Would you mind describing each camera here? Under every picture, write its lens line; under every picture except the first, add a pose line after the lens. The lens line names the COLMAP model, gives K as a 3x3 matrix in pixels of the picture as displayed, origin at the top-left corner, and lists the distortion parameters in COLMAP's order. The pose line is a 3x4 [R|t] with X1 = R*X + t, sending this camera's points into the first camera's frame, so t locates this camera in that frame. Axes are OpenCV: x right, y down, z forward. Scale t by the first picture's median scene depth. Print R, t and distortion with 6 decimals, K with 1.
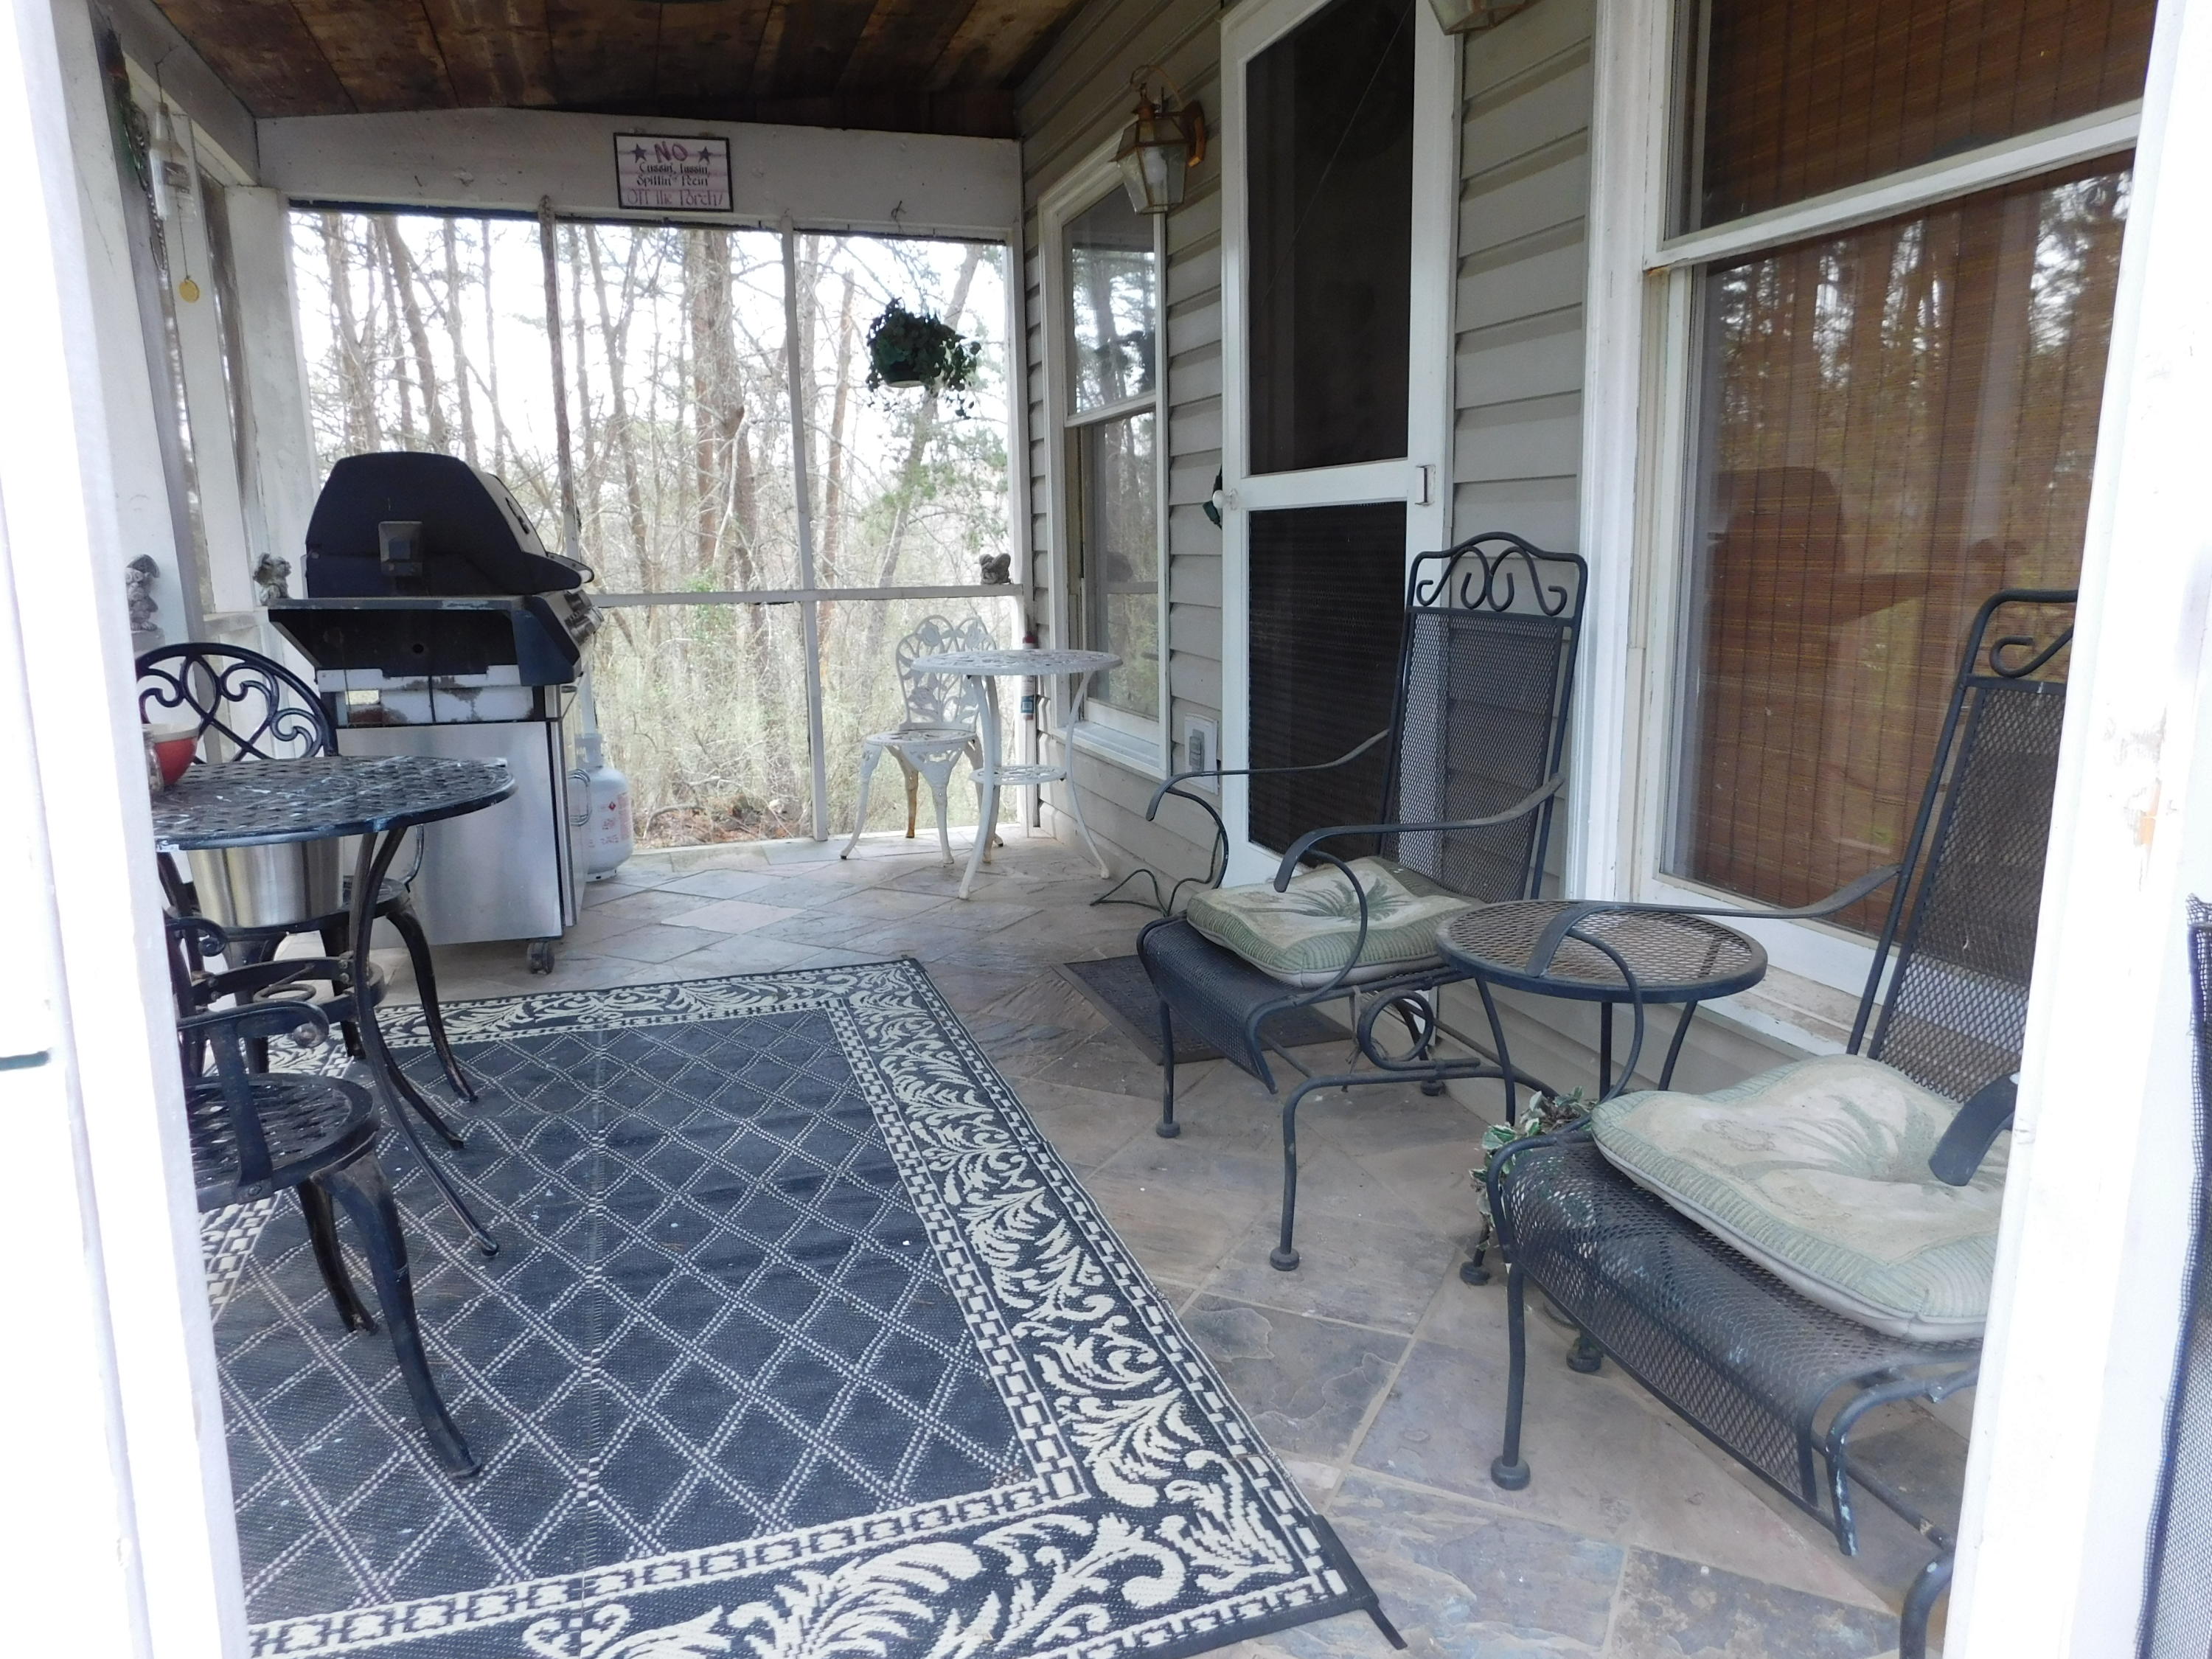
lens RADIAL K [[1471.8, 0, 1117.1], [0, 1471.8, 829.8], [0, 0, 1]] dist [-0.075266, 0.076636]
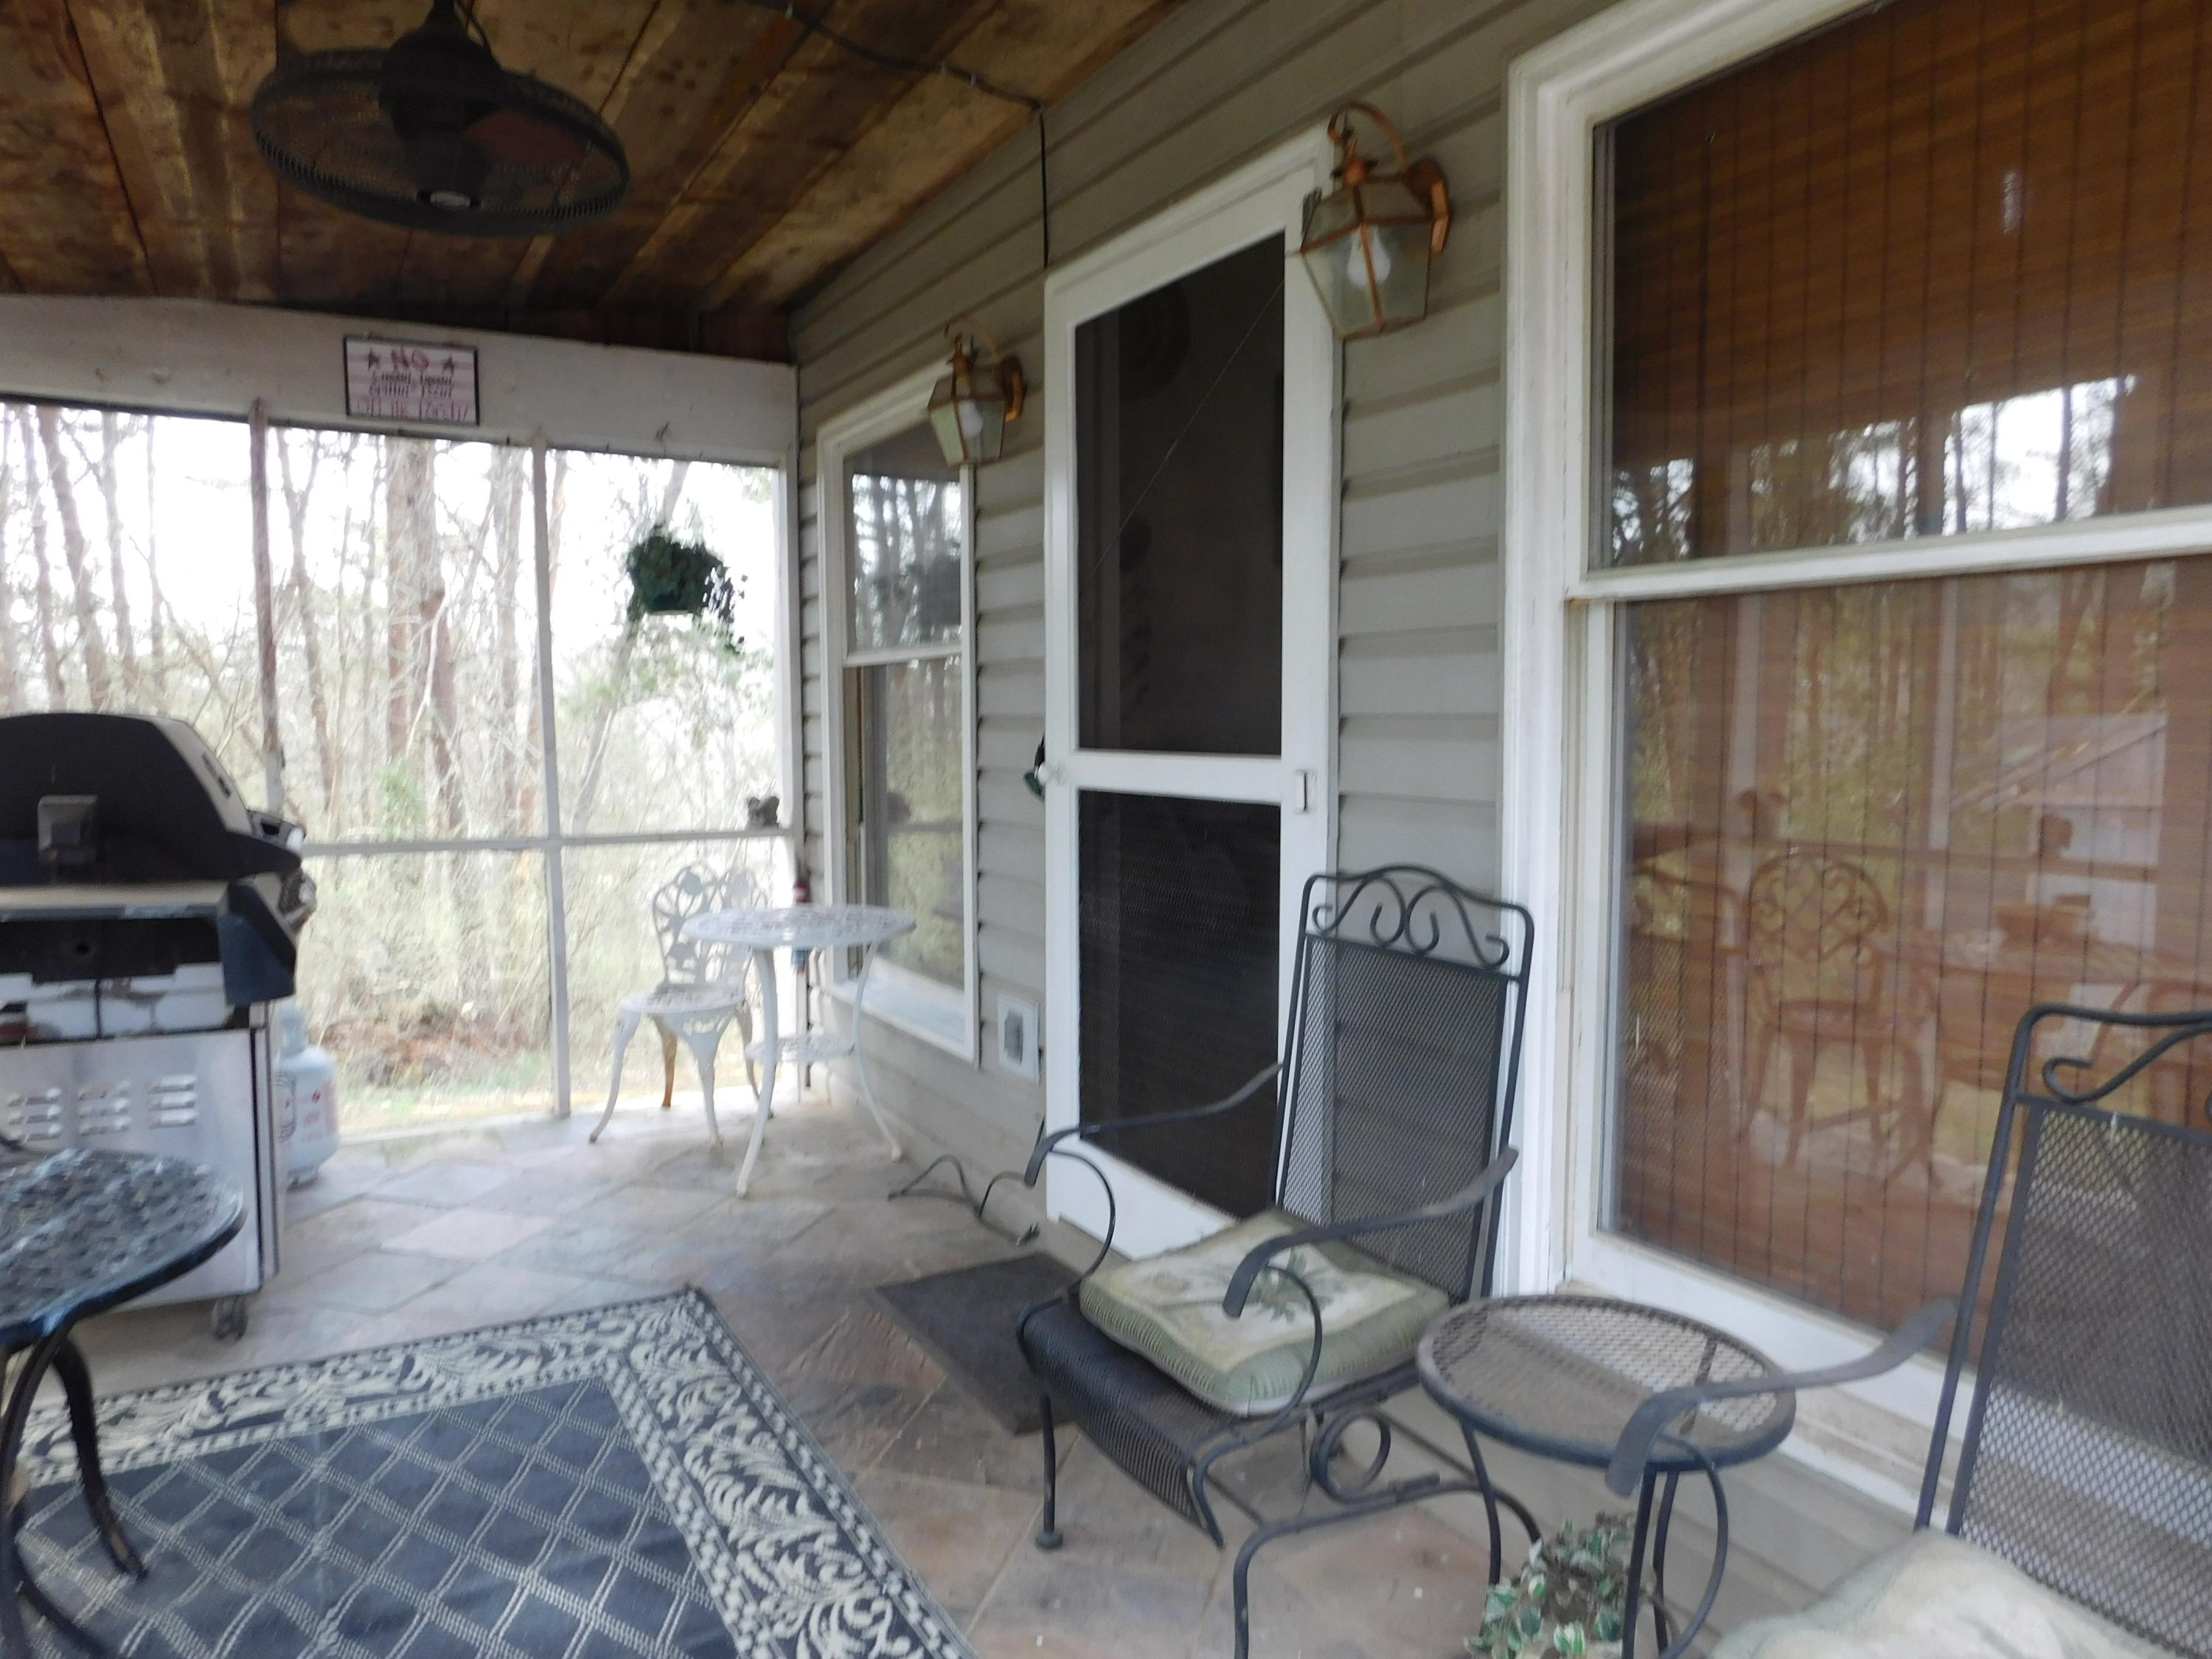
lens RADIAL K [[1456.0, 0, 1113.7], [0, 1456.0, 823.4], [0, 0, 1]] dist [-0.078980, 0.057992]
pose [[0.979358, 0.000084, 0.202135, -0.074229], [0.023518, 0.993161, -0.114358, -0.087633], [-0.200762, 0.116751, 0.972658, 0.099271]]
